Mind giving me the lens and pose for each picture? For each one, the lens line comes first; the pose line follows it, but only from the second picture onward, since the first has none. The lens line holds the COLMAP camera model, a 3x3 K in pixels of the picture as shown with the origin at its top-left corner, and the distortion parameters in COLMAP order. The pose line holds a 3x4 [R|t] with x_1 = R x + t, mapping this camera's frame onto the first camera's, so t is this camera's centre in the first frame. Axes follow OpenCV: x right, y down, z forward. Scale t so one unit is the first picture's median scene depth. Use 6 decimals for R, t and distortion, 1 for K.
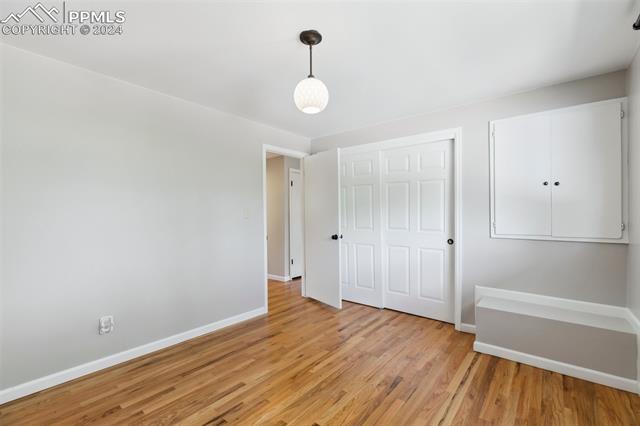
lens RADIAL K [[286.6, 0, 318.5], [0, 286.6, 212.6], [0, 0, 1]] dist [0.001821, 0.000395]
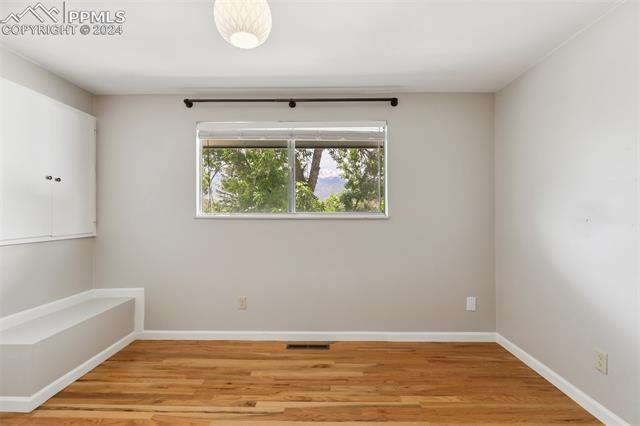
lens RADIAL K [[286.6, 0, 318.5], [0, 286.6, 212.6], [0, 0, 1]] dist [0.001821, 0.000395]
pose [[-0.619377, 0.001160, 0.785093, -0.476482], [-0.002573, 0.999991, -0.003508, 0.008566], [-0.785089, -0.004192, -0.619368, 1.005886]]
